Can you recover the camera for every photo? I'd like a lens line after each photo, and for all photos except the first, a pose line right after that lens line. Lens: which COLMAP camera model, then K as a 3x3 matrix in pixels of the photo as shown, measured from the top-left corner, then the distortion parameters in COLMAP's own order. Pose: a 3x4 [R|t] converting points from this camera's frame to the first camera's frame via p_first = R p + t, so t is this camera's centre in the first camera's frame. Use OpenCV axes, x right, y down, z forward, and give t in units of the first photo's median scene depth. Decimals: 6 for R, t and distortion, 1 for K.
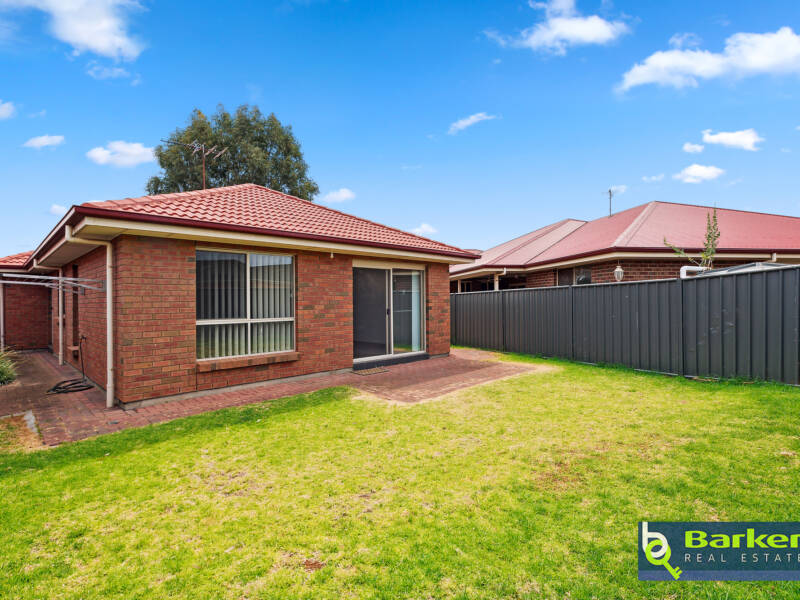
lens RADIAL K [[404.8, 0, 386.4], [0, 404.8, 304.8], [0, 0, 1]] dist [-0.000904, -0.000008]
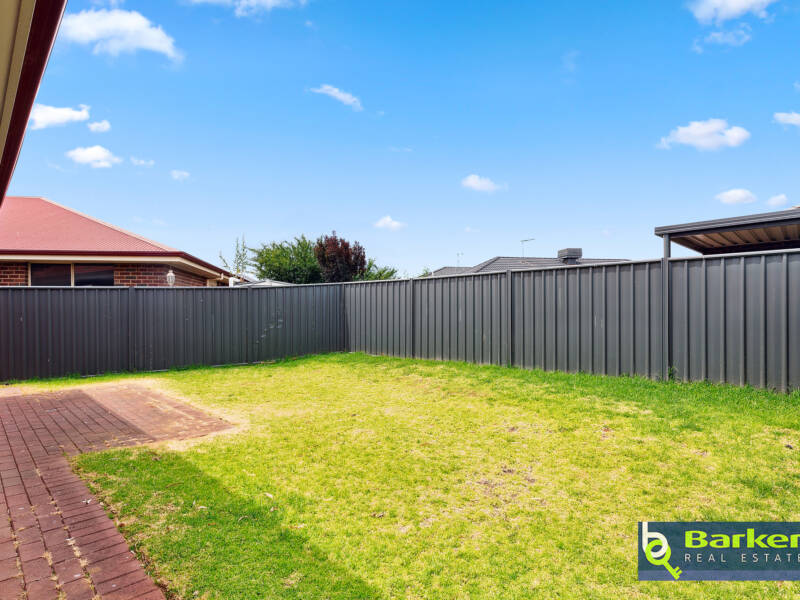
lens RADIAL K [[419.7, 0, 390.8], [0, 419.7, 310.7], [0, 0, 1]] dist [0.000480, 0.000088]
pose [[-0.026144, 0.010738, 0.999600, -0.592885], [0.013379, 0.999856, -0.010391, 0.027294], [-0.999569, 0.013102, -0.026284, 0.572854]]
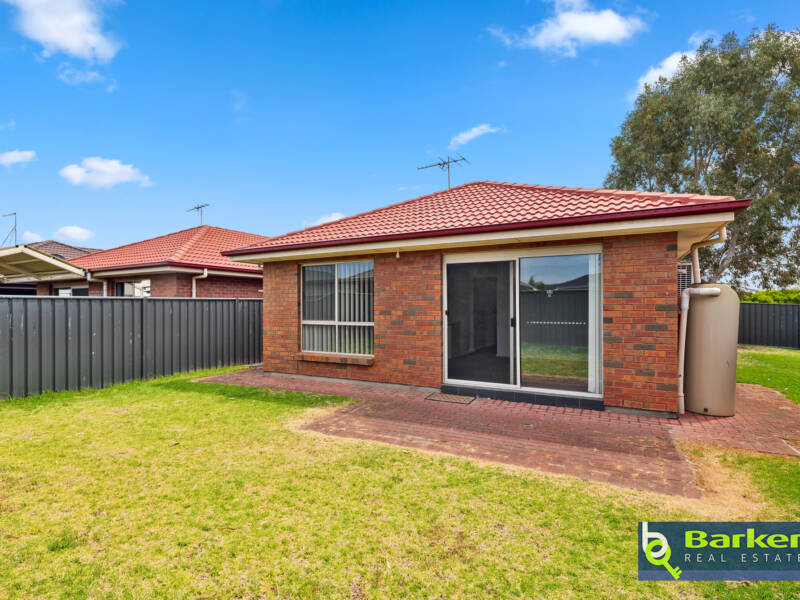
lens RADIAL K [[419.7, 0, 390.8], [0, 419.7, 310.7], [0, 0, 1]] dist [0.000480, 0.000088]
pose [[0.295074, 0.023649, -0.955182, 0.756251], [-0.006287, 0.999720, 0.022809, -0.021387], [0.955454, -0.000725, 0.295140, 0.727163]]
